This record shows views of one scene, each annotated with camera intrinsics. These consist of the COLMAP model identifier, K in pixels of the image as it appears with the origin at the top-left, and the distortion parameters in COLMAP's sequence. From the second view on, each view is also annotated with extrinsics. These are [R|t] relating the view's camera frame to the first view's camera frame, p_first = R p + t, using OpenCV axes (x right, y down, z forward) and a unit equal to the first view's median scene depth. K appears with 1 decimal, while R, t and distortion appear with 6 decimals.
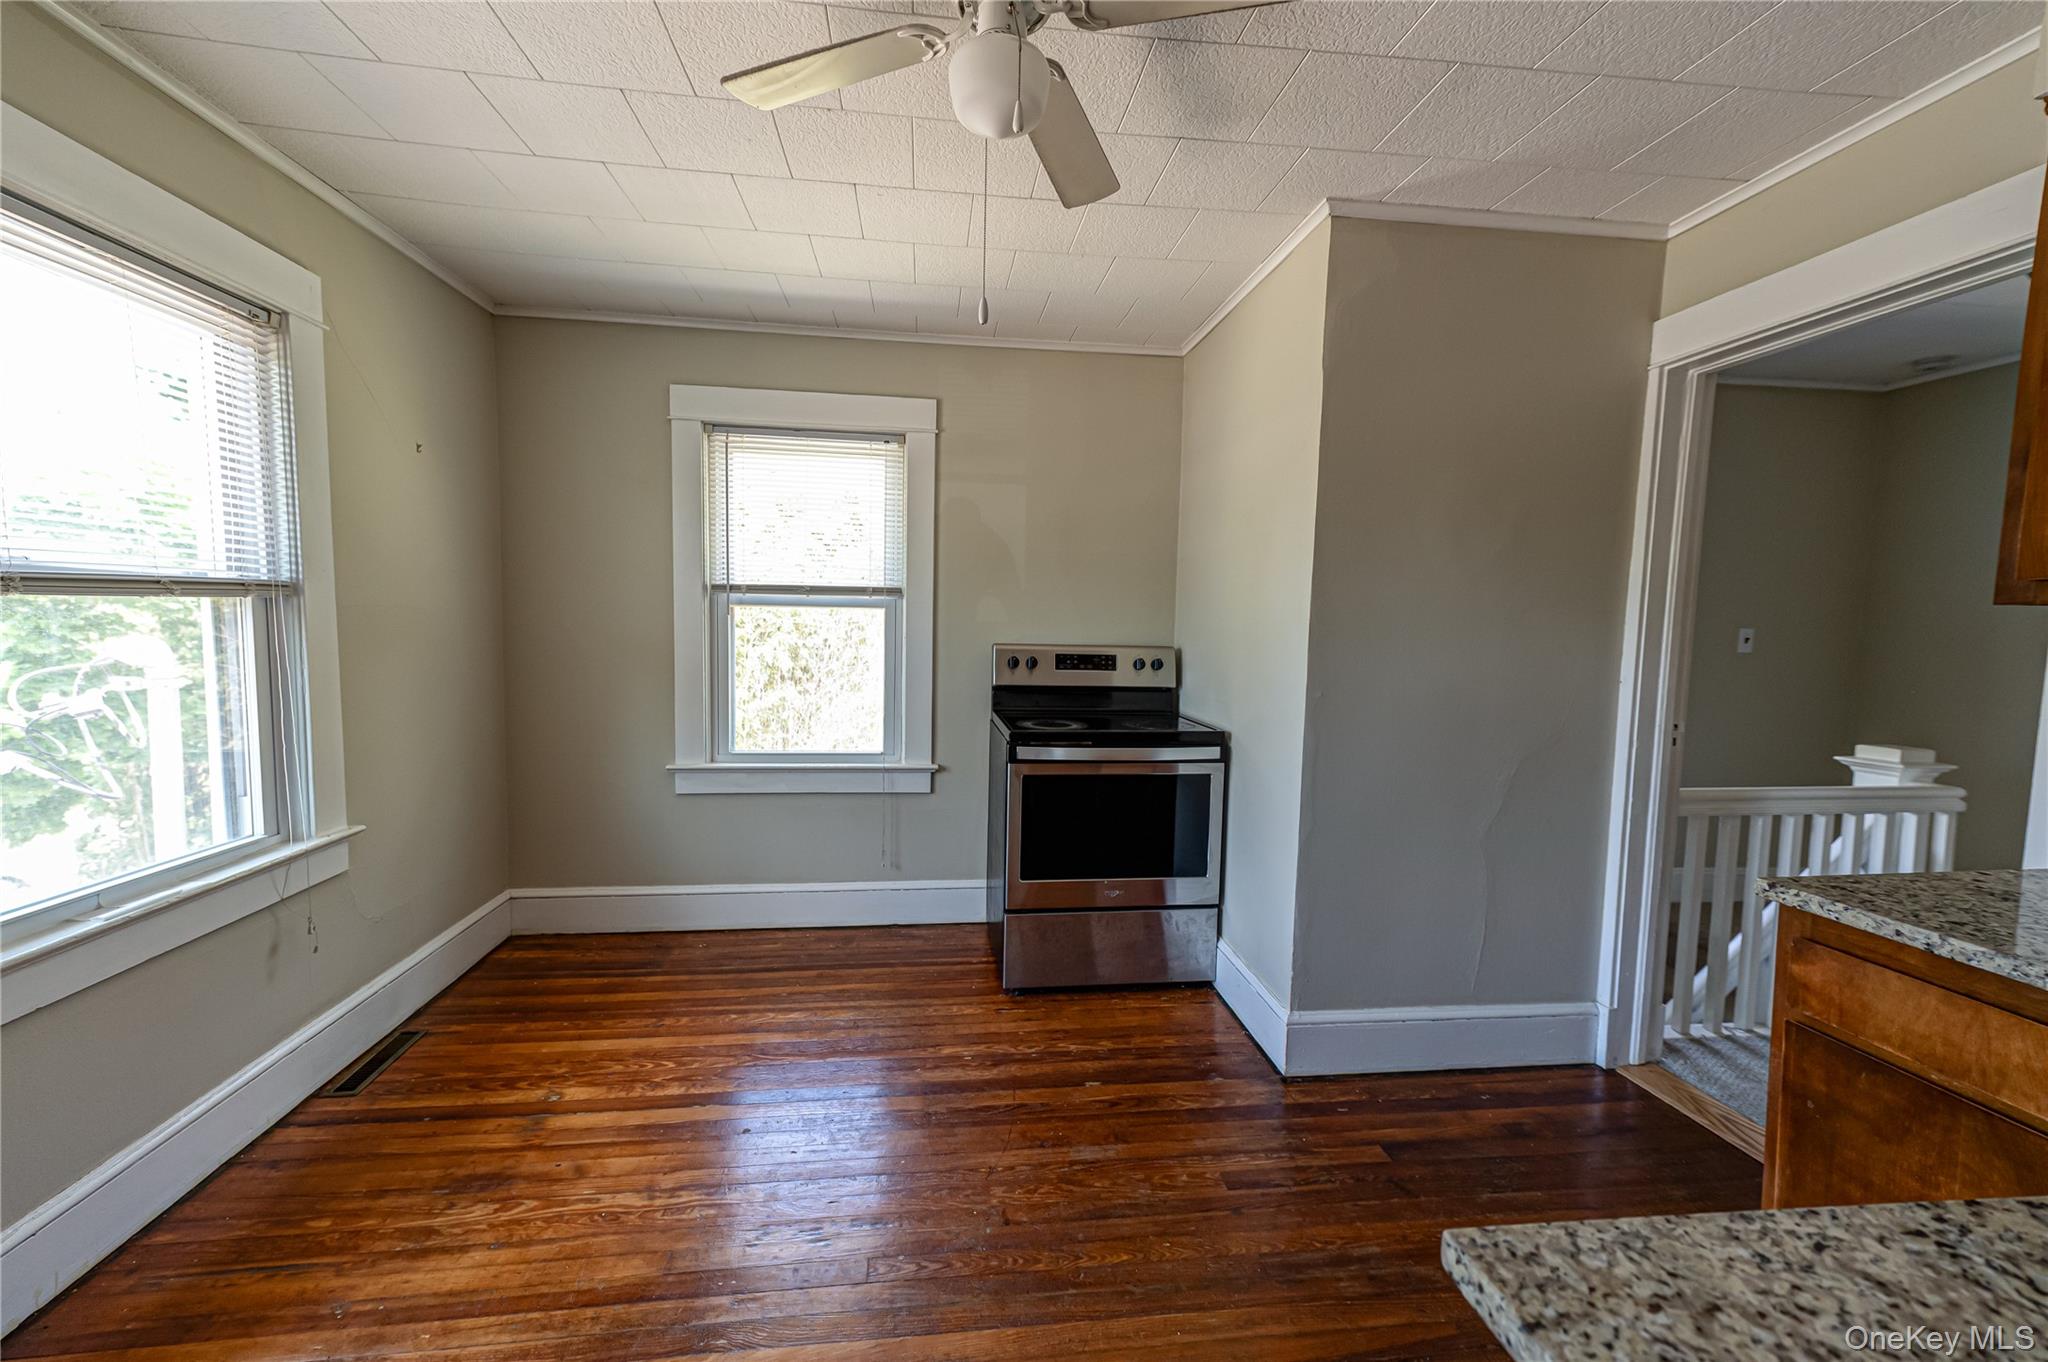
lens RADIAL K [[800.0, 0, 1018.6], [0, 800.0, 688.2], [0, 0, 1]] dist [0.018152, -0.000370]
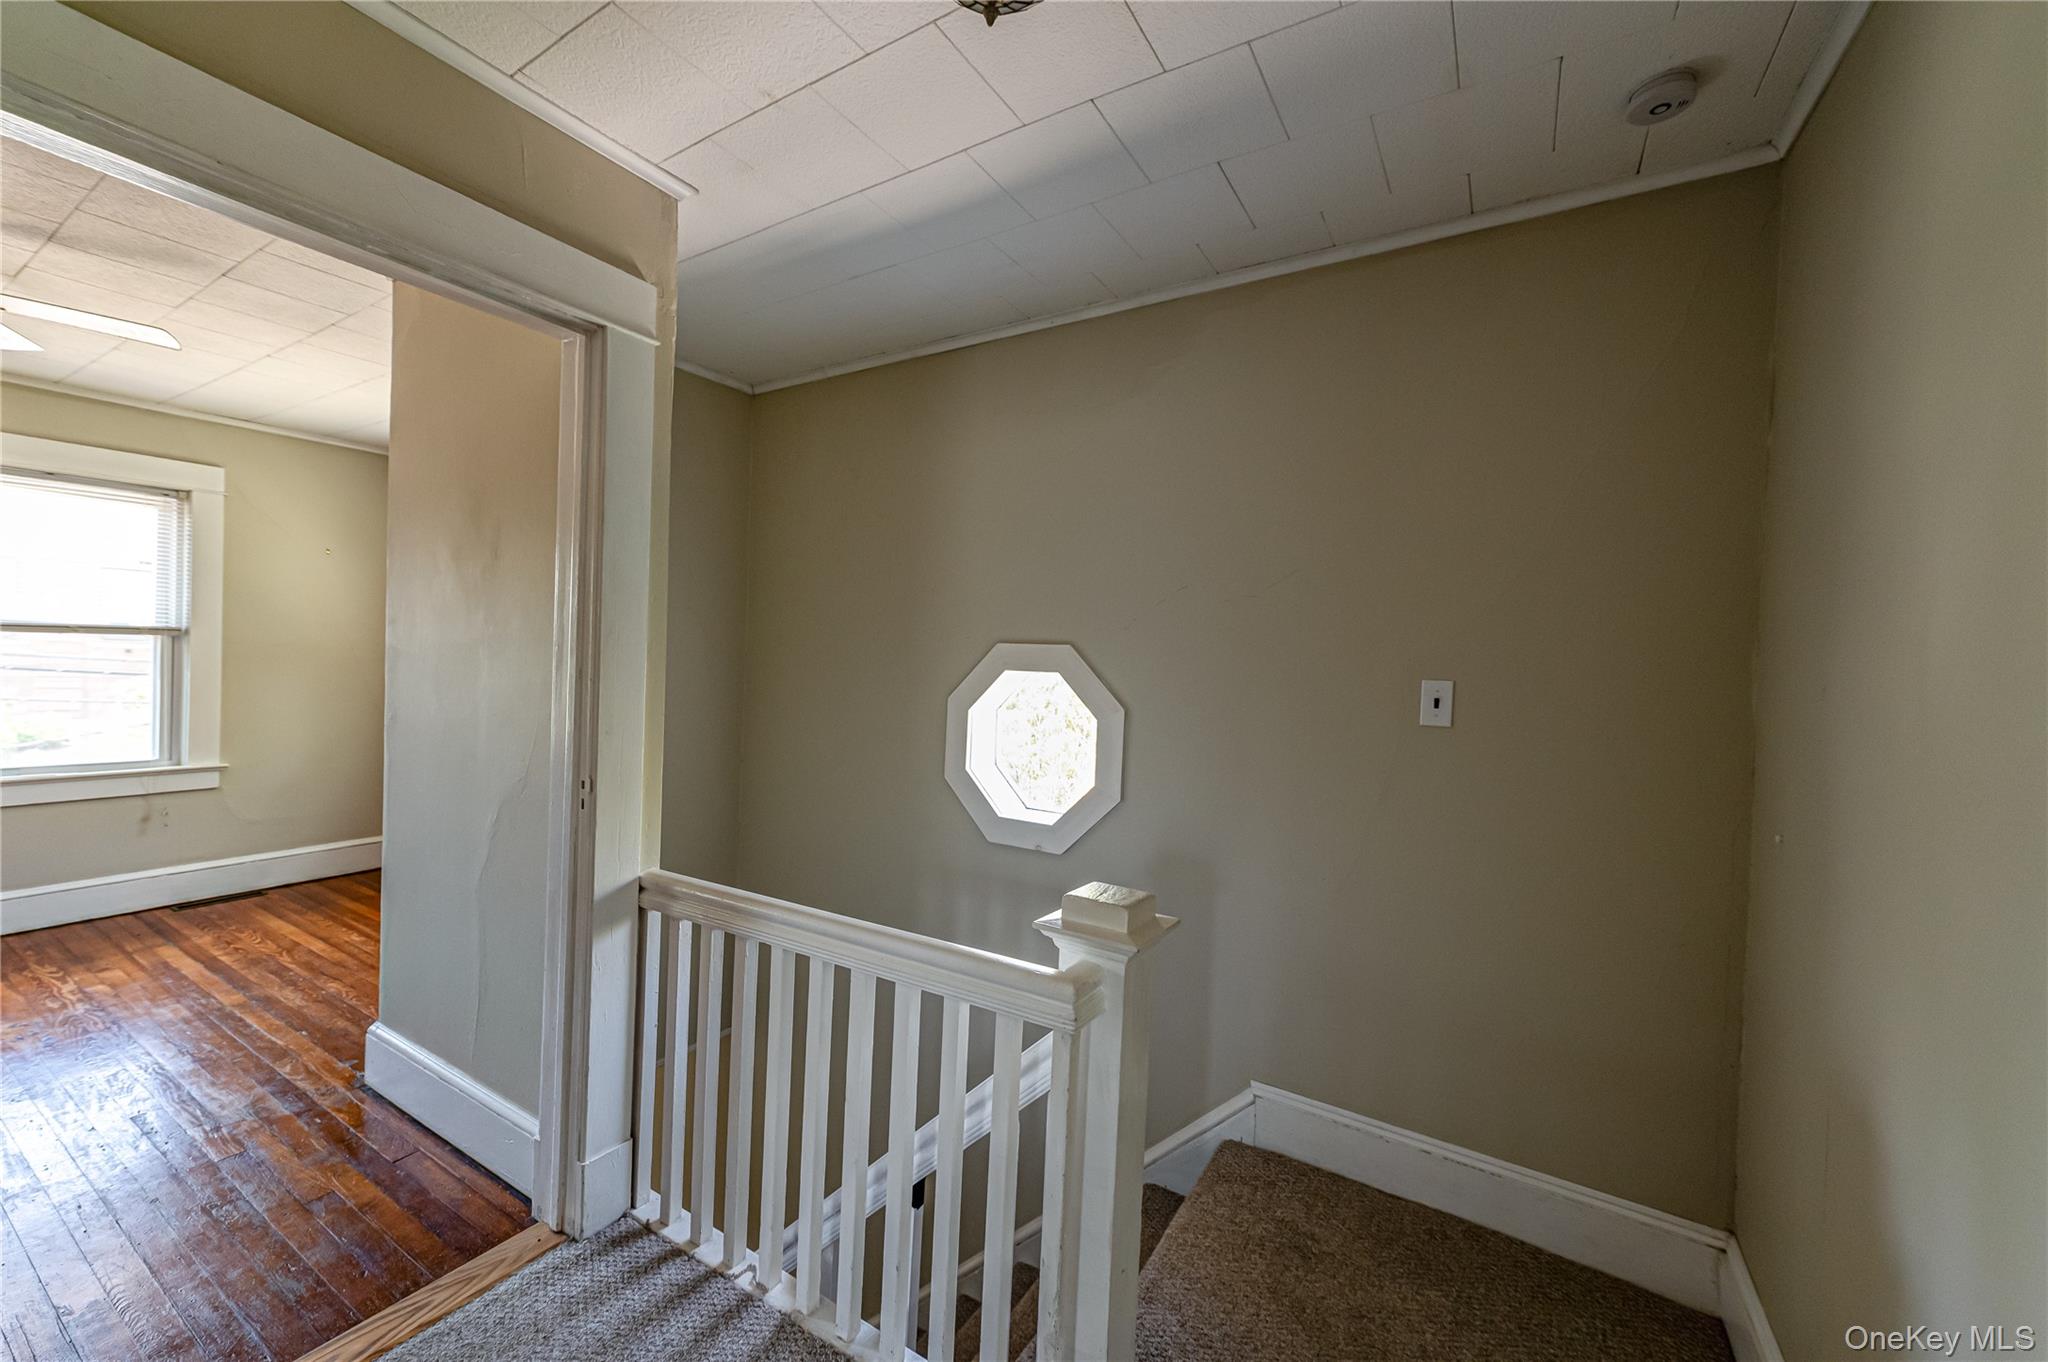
lens RADIAL K [[800.0, 0, 1018.6], [0, 800.0, 688.2], [0, 0, 1]] dist [0.018152, -0.000370]
pose [[0.776149, 0.024867, -0.630059, 1.727205], [-0.075192, 0.995742, -0.053327, -0.033838], [0.626050, 0.088766, 0.774714, 0.711452]]
